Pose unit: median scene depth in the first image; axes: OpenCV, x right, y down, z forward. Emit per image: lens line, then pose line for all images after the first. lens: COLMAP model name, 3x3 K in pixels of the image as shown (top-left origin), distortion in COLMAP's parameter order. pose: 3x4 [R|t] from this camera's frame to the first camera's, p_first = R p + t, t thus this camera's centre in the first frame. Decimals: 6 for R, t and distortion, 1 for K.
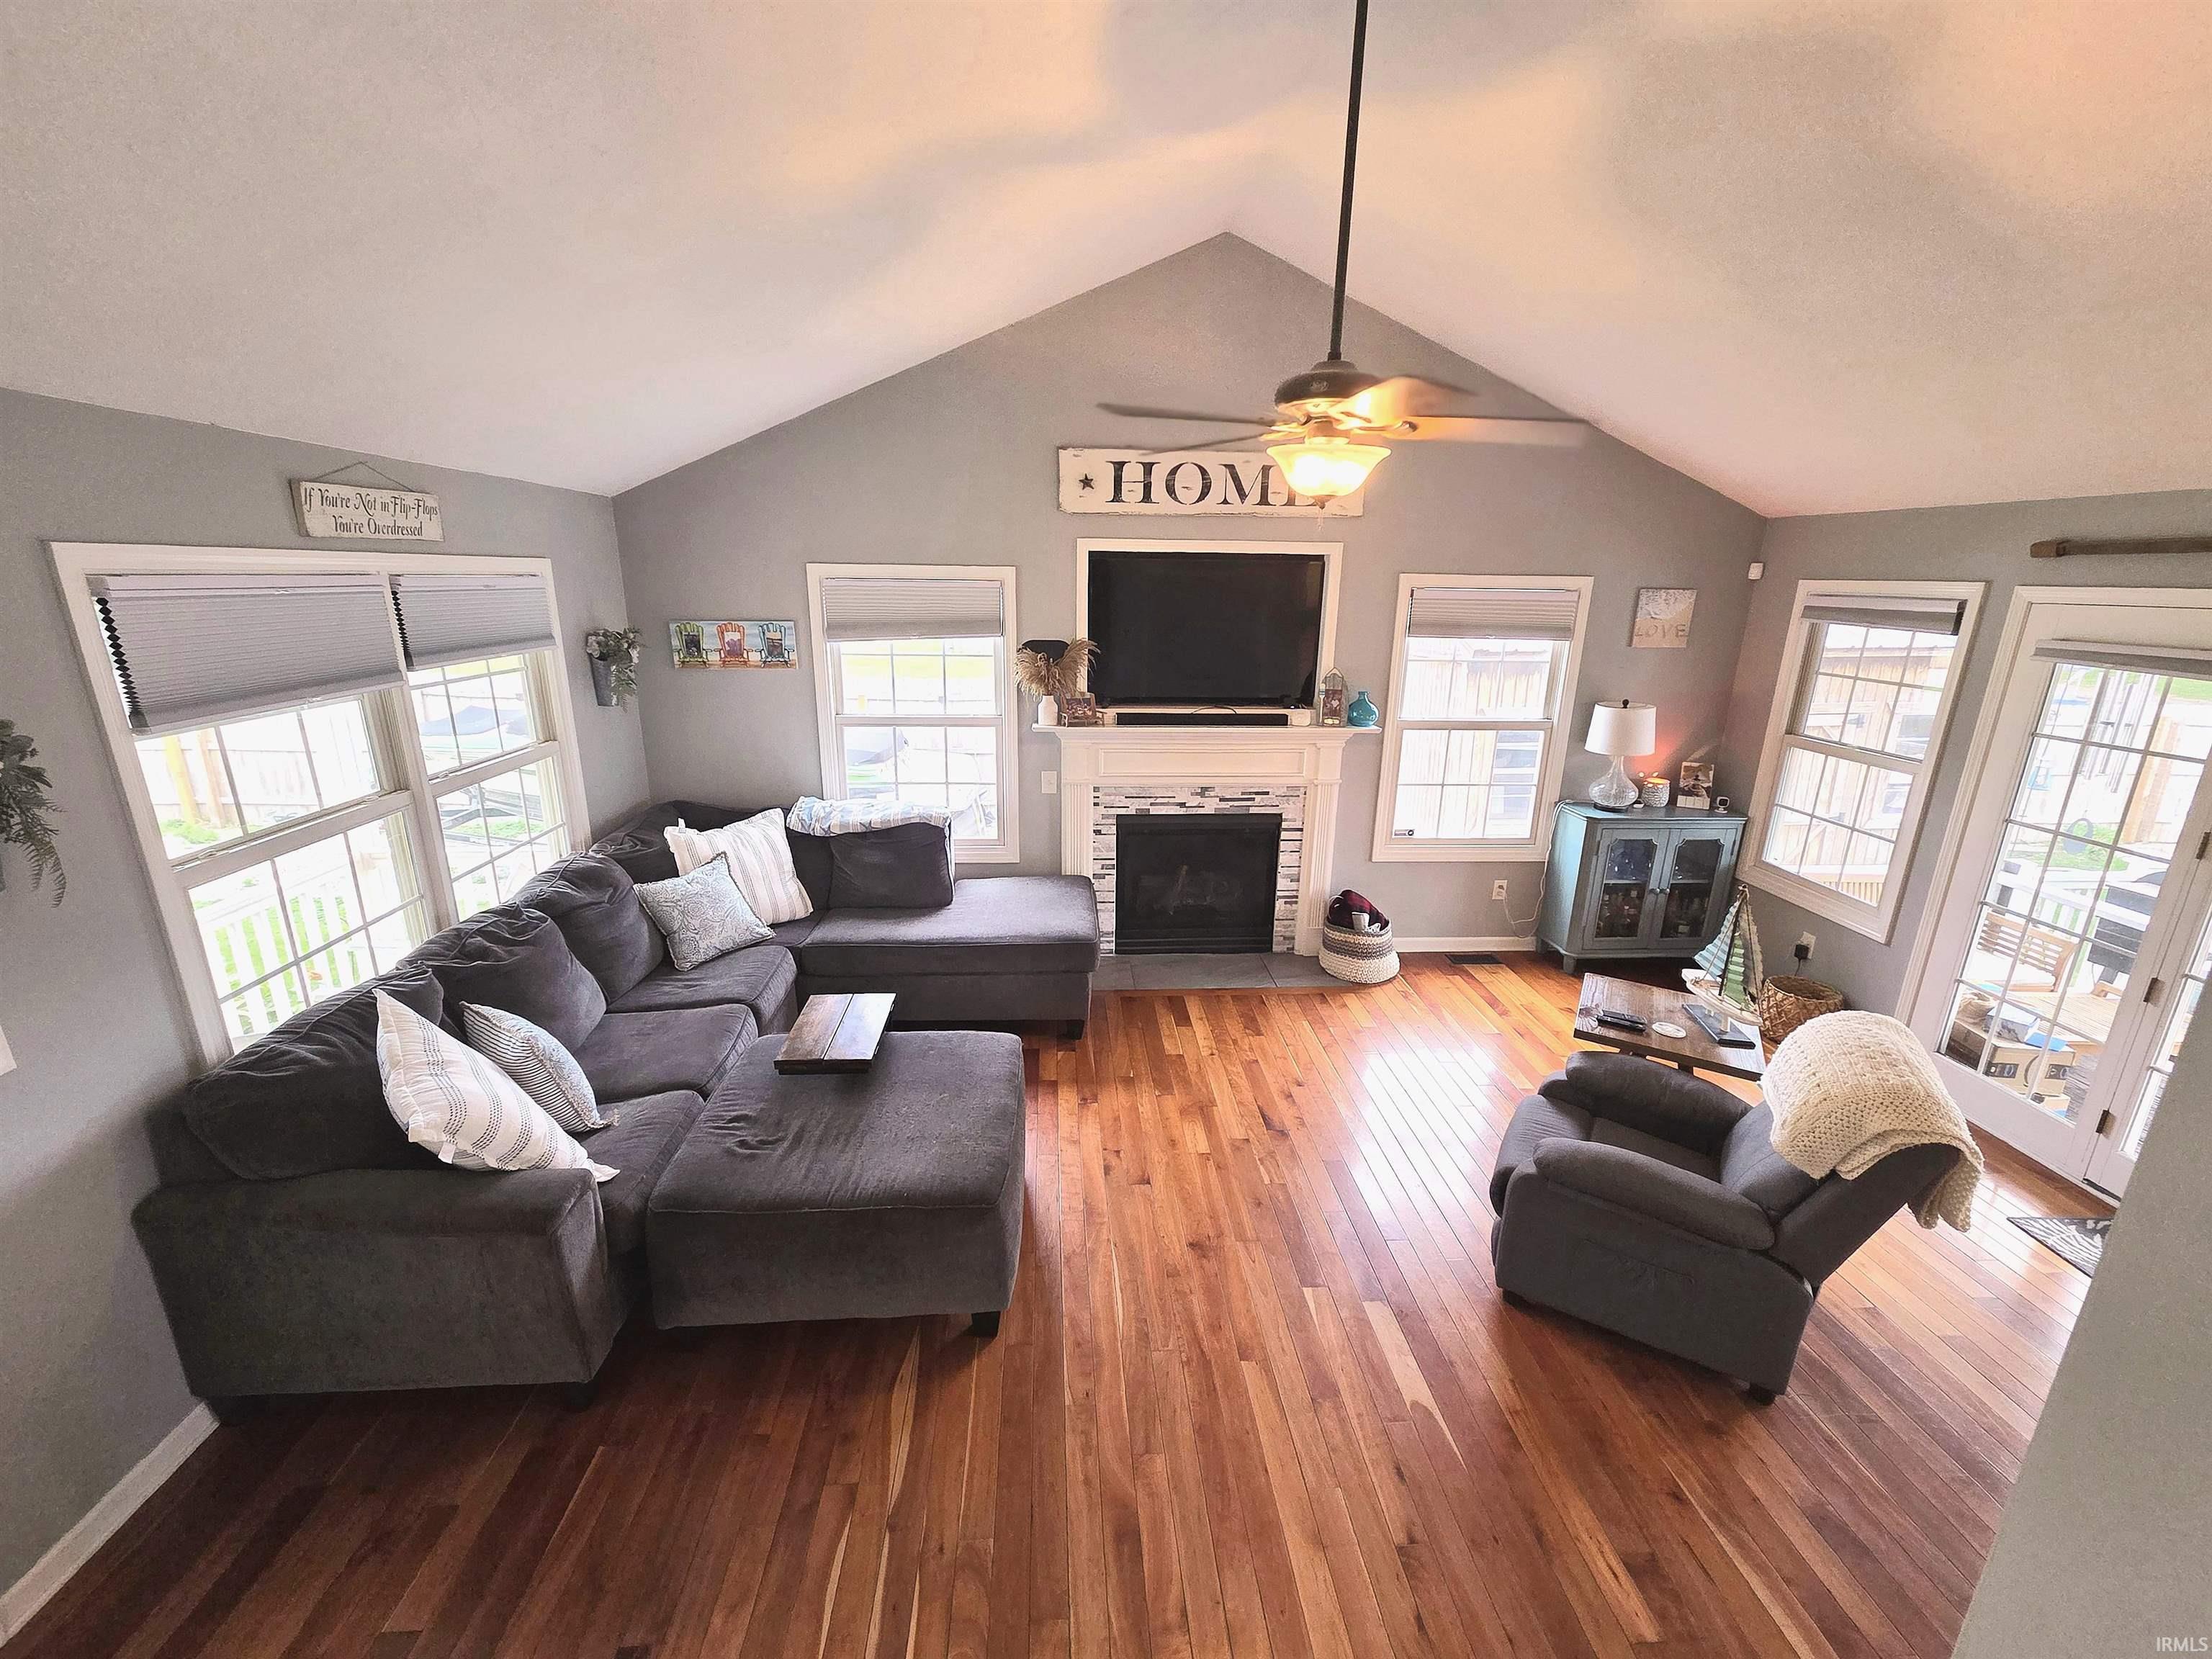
lens RADIAL K [[906.1, 0, 1104.4], [0, 906.1, 833.5], [0, 0, 1]] dist [0.005280, -0.001298]
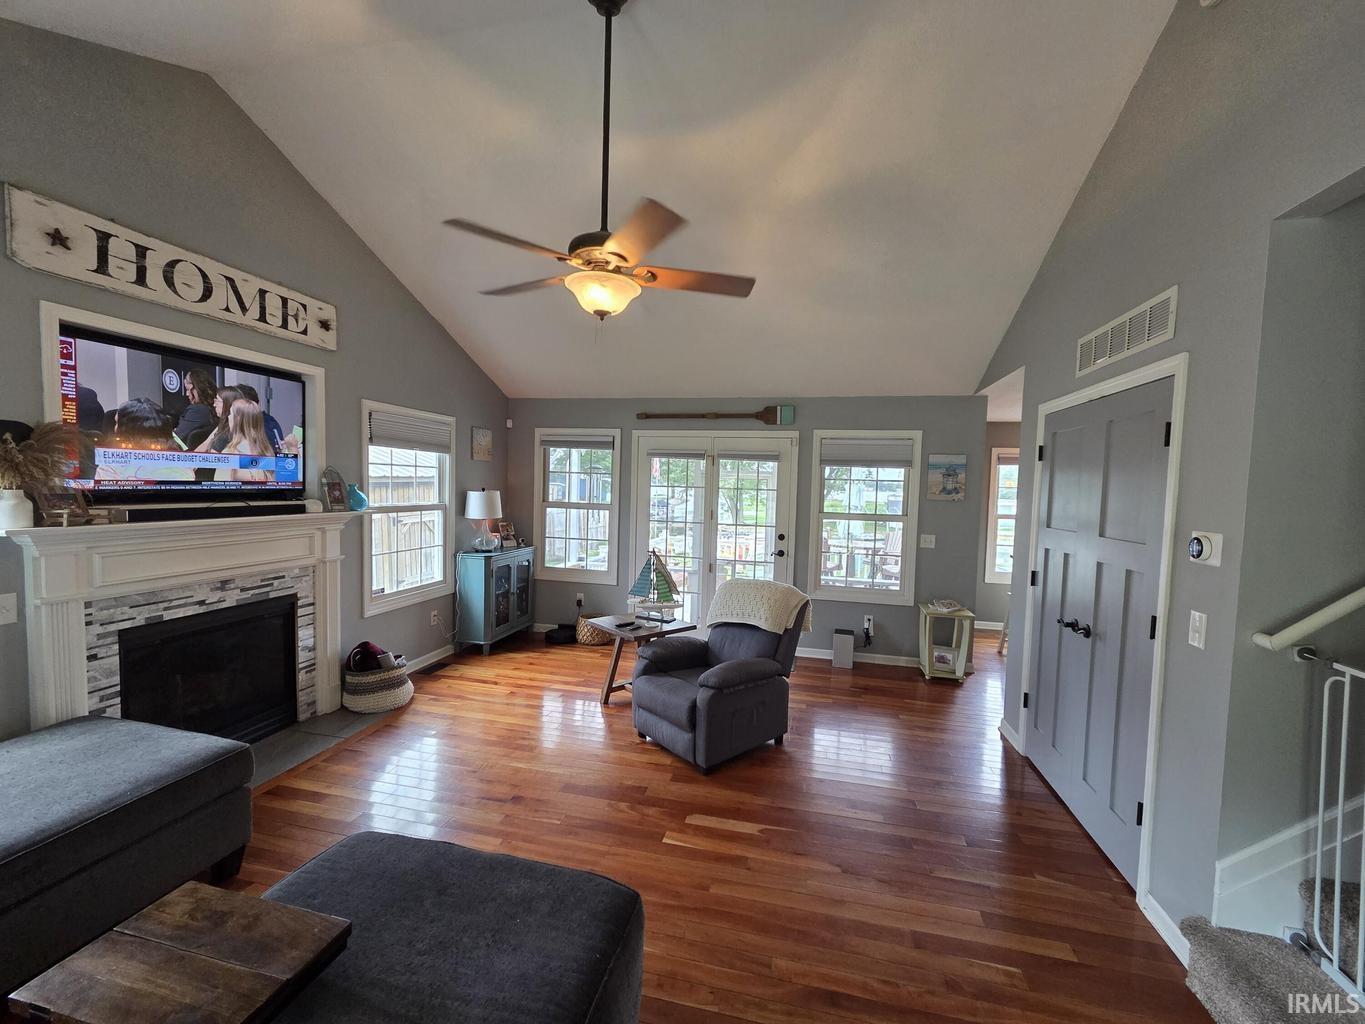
lens RADIAL K [[559.2, 0, 685.8], [0, 559.2, 515.1], [0, 0, 1]] dist [0.005280, -0.001298]
pose [[0.282510, -0.059561, 0.957413, -0.360845], [0.241173, 0.970422, -0.010794, 0.009153], [-0.928452, 0.233952, 0.288519, 0.356208]]
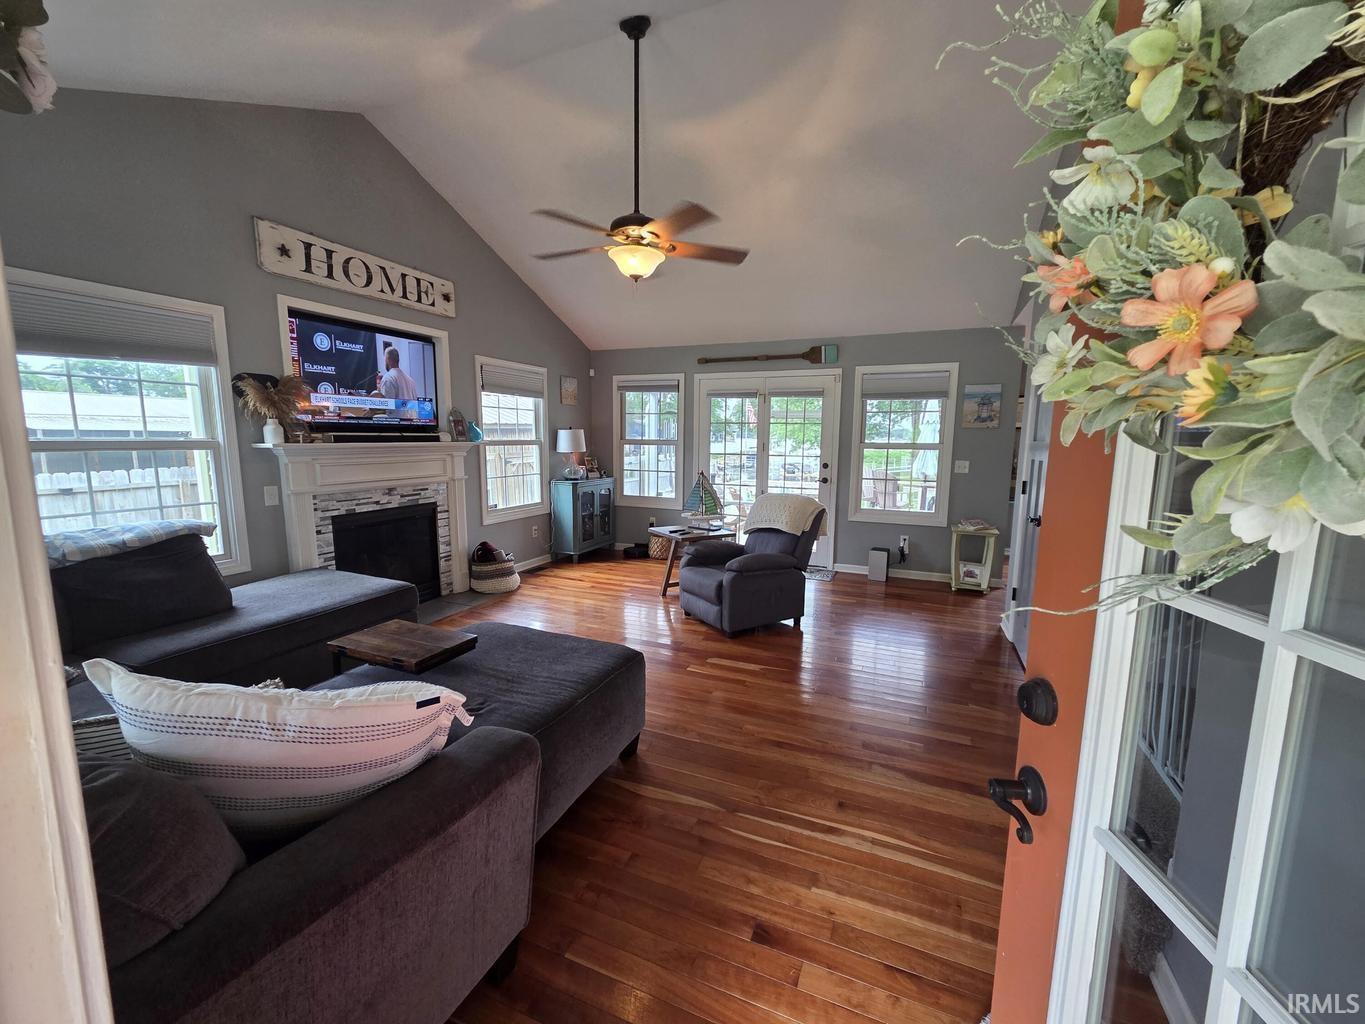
lens RADIAL K [[559.2, 0, 683.8], [0, 559.2, 514.9], [0, 0, 1]] dist [0.005280, -0.001298]
pose [[0.447800, -0.134668, 0.883934, -0.499267], [0.243912, 0.969497, 0.024138, 0.086181], [-0.860222, 0.204793, 0.466988, 0.220804]]
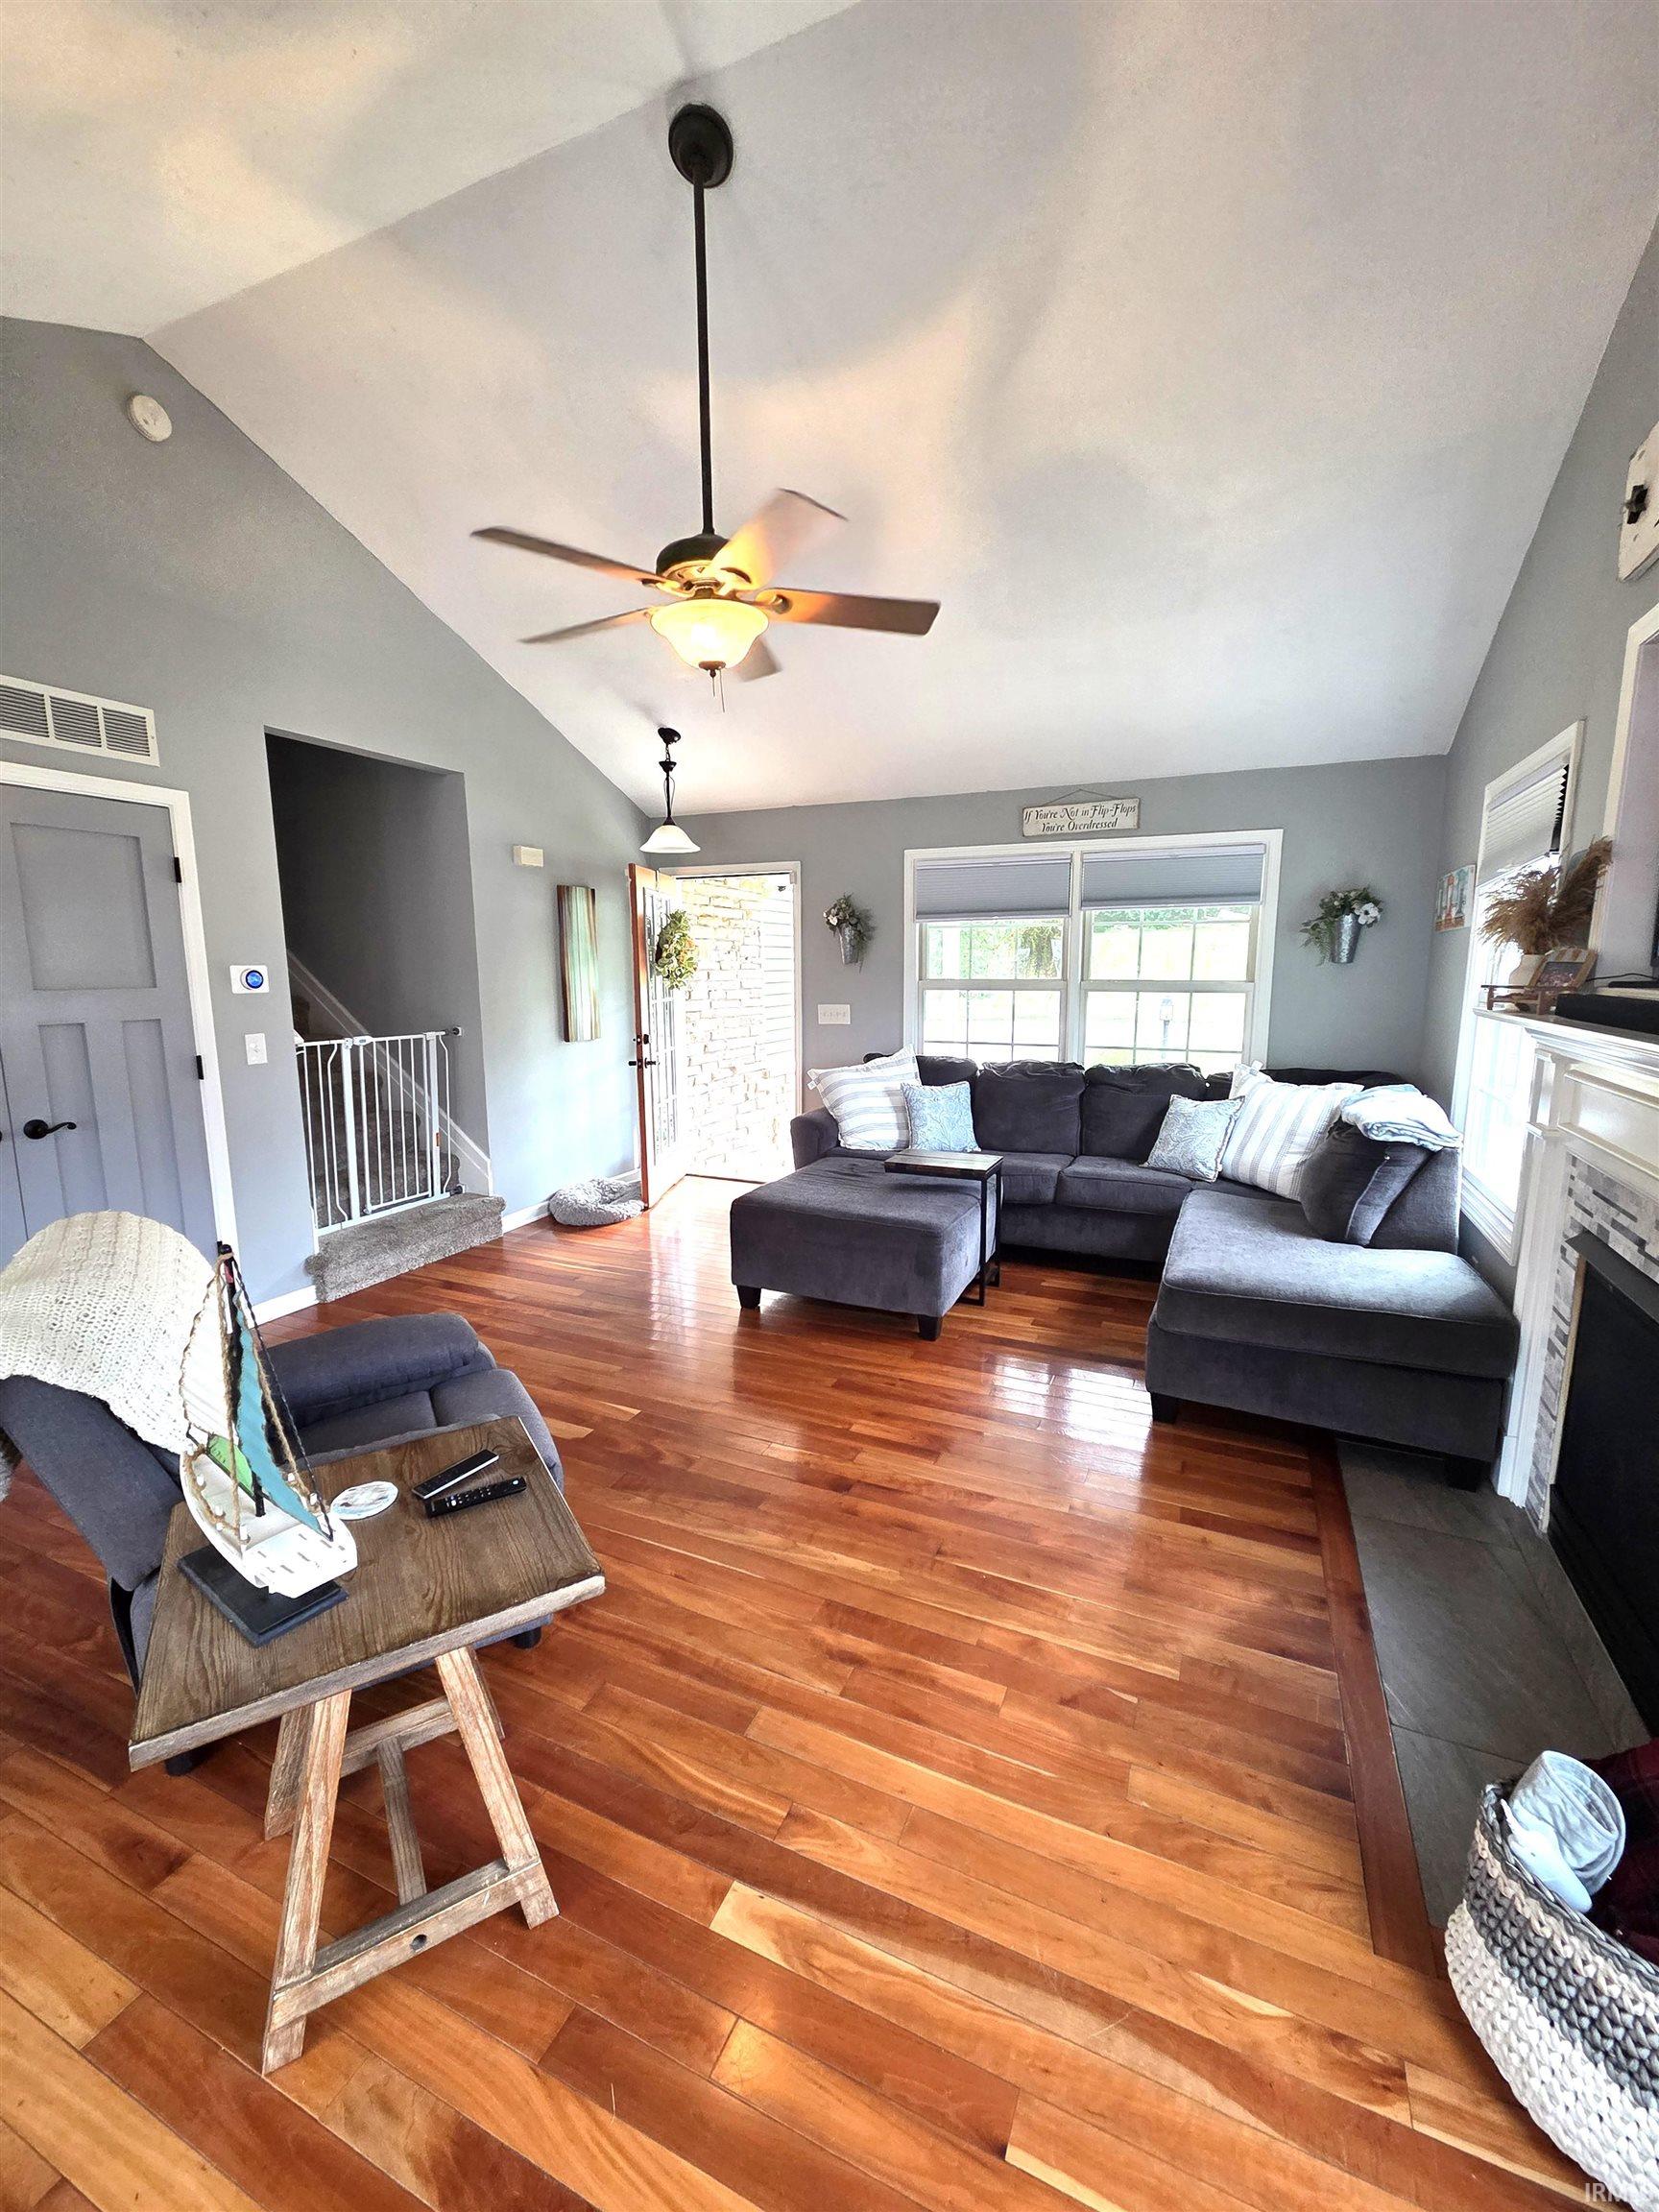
lens RADIAL K [[906.1, 0, 820.8], [0, 906.1, 1103.1], [0, 0, 1]] dist [0.005280, -0.001298]
pose [[-0.471587, 0.121933, -0.873349, 0.620546], [-0.245464, 0.933099, 0.262820, -0.110701], [0.846967, 0.338318, -0.410107, 0.914118]]
